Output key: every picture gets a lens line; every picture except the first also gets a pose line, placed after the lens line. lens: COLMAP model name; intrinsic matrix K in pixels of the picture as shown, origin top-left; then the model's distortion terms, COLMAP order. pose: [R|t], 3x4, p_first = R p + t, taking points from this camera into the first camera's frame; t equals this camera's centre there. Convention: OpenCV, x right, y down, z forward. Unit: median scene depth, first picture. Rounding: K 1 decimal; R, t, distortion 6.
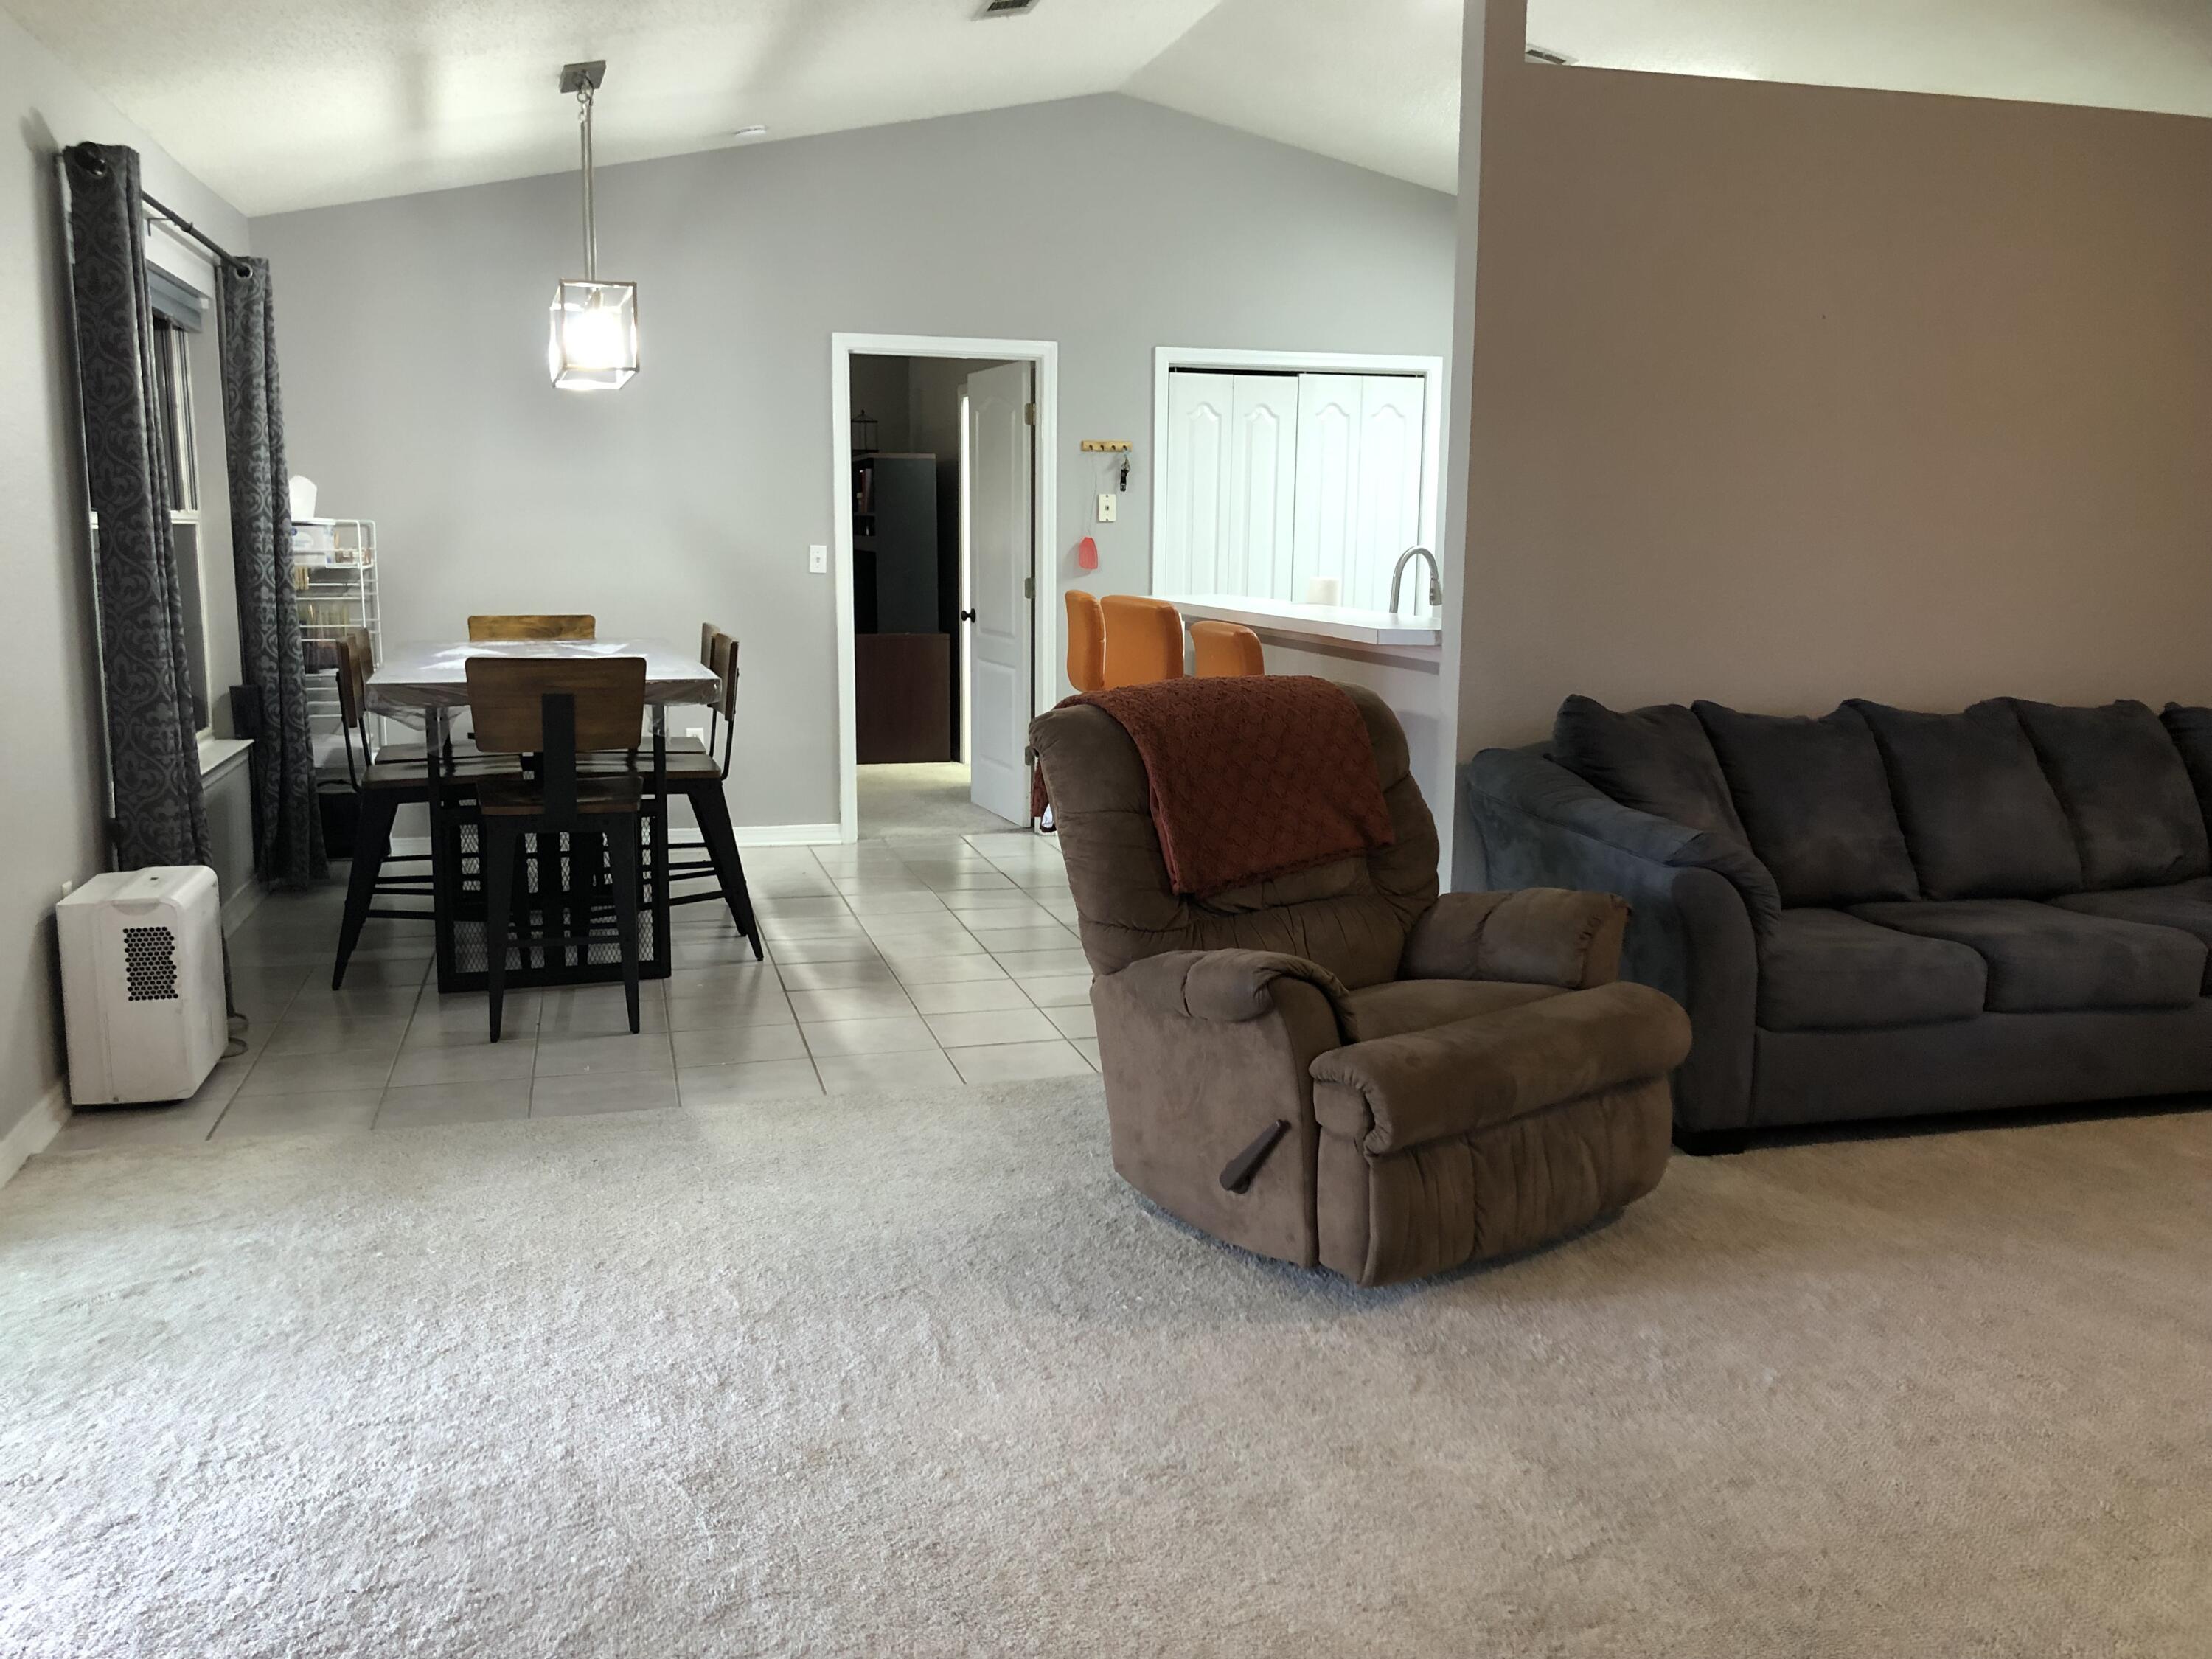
lens RADIAL K [[1819.0, 0, 1097.1], [0, 1819.0, 832.0], [0, 0, 1]] dist [0.012205, 0.002024]
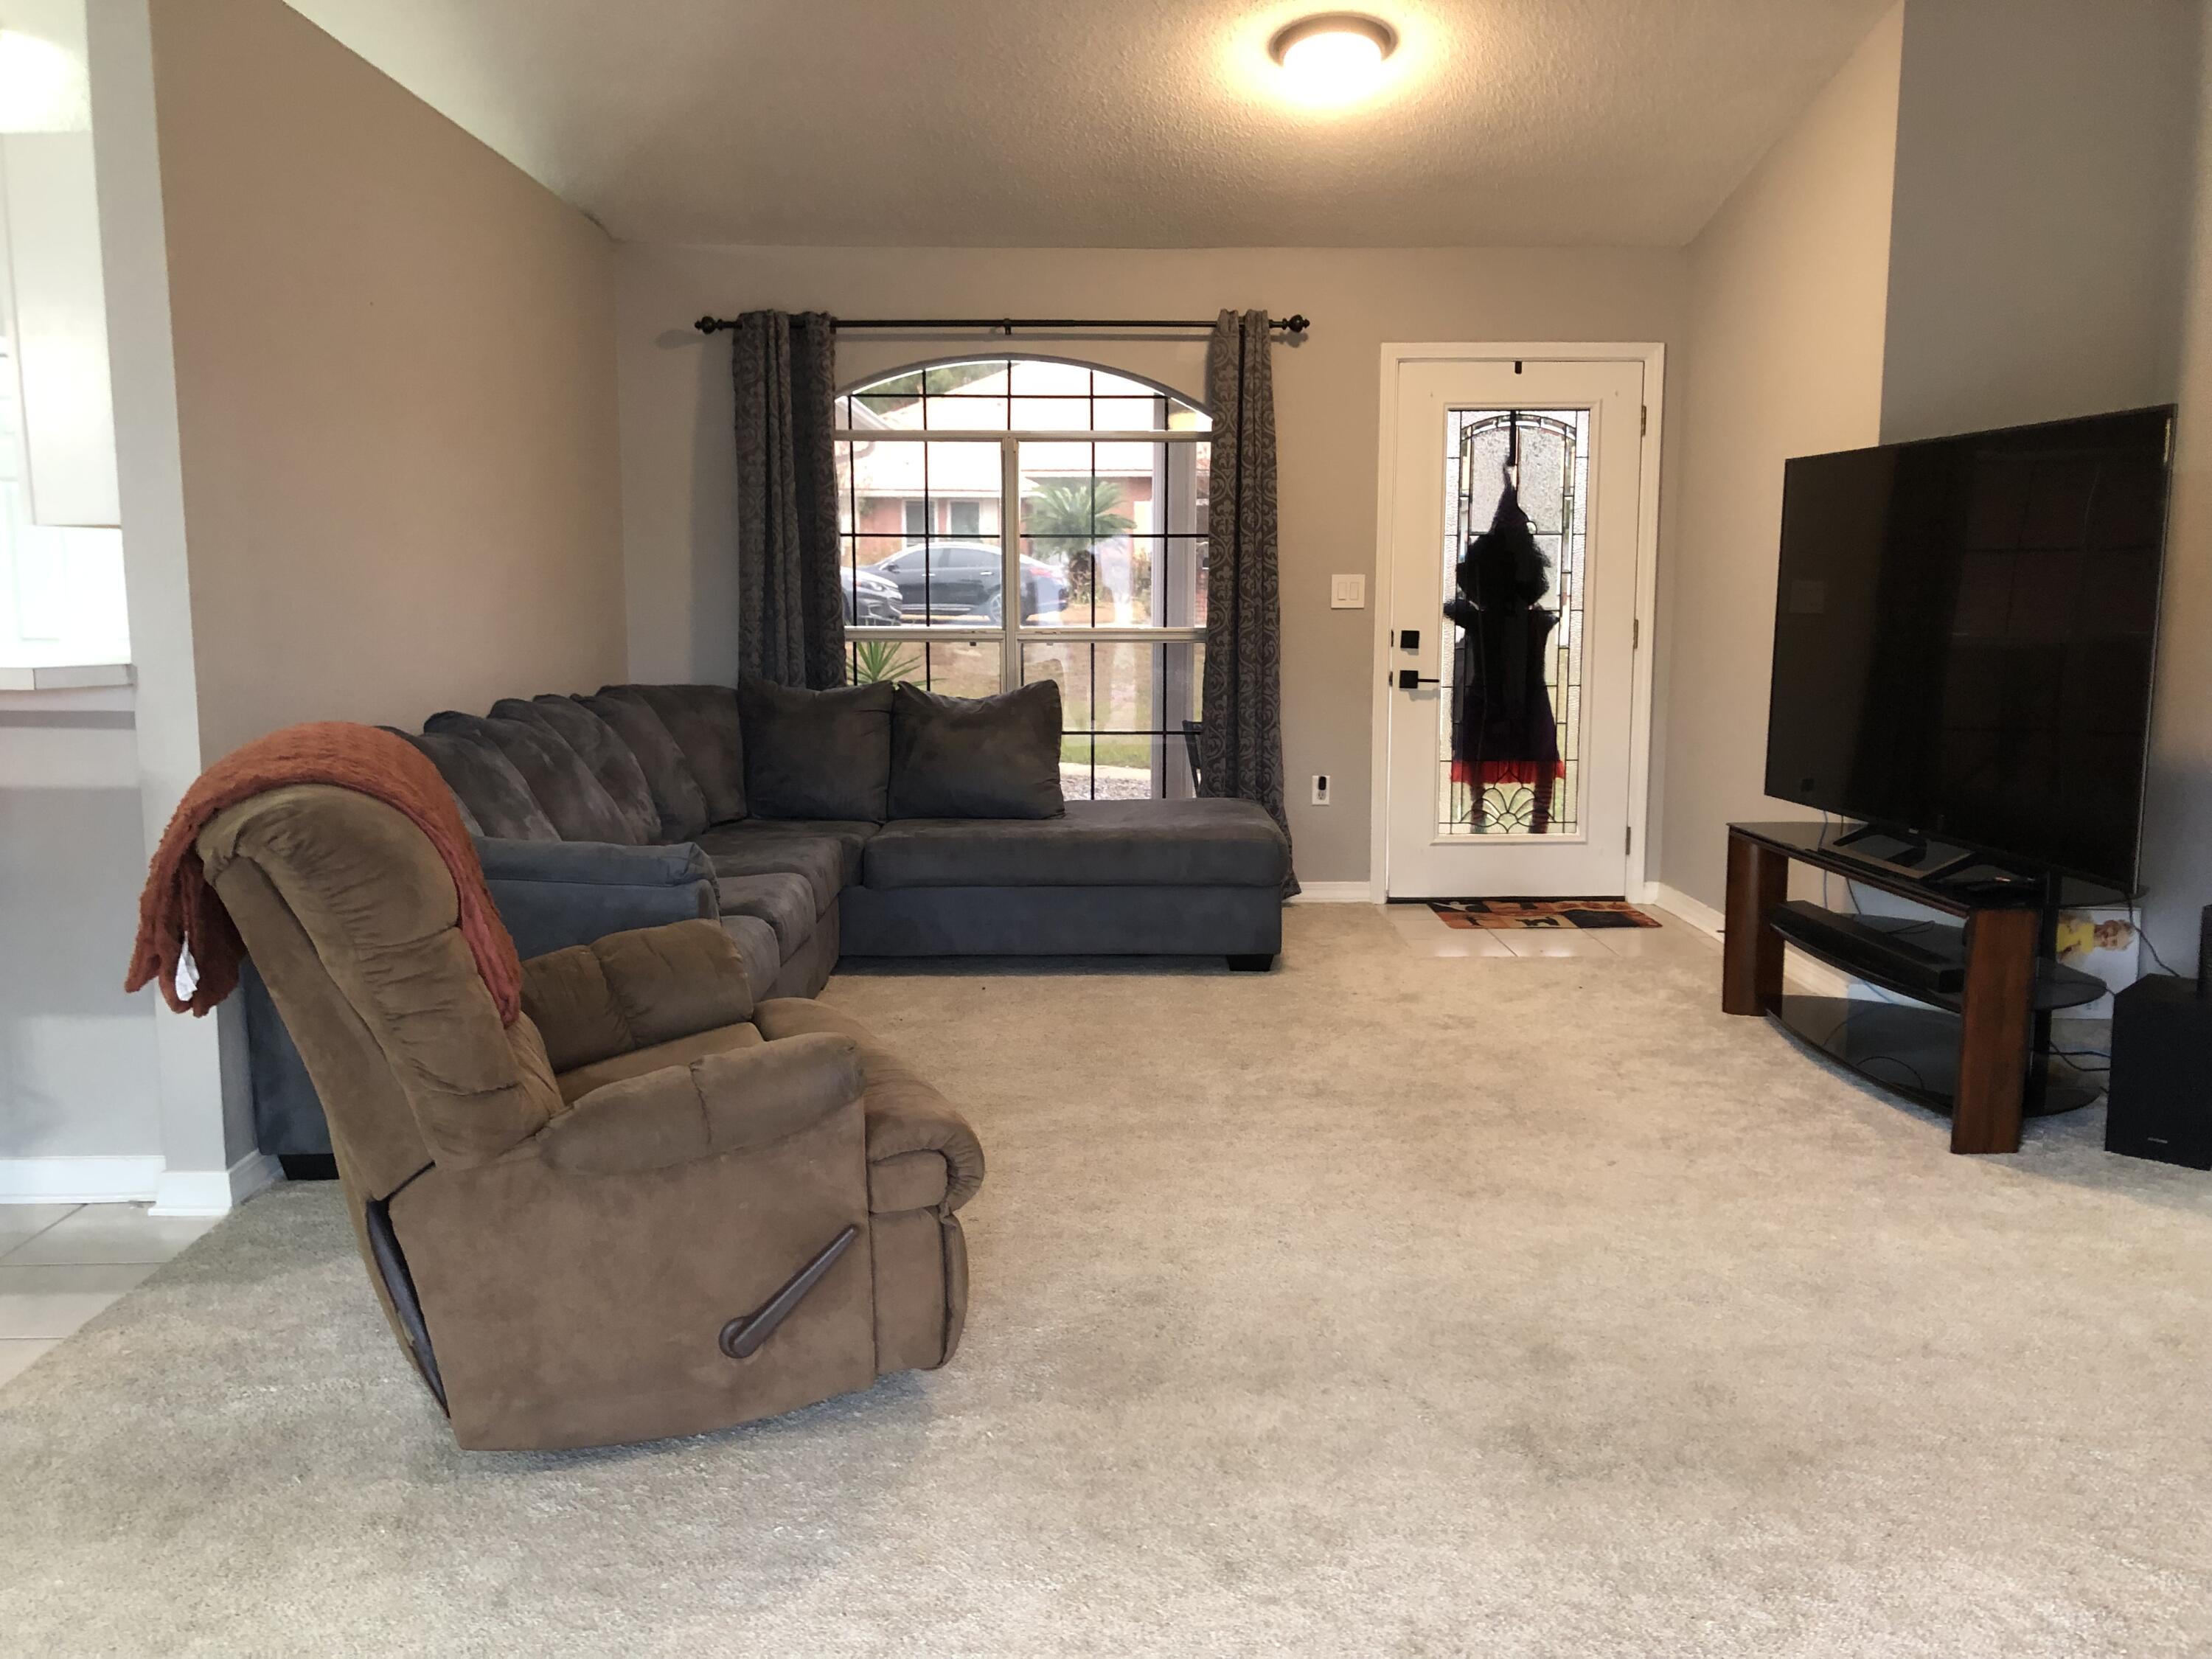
lens RADIAL K [[1819.0, 0, 1097.1], [0, 1819.0, 832.0], [0, 0, 1]] dist [0.012205, 0.002024]
pose [[0.224624, -0.143384, 0.963839, -0.628521], [0.155073, 0.981770, 0.109911, -0.090478], [-0.962027, 0.124777, 0.242764, 0.634741]]
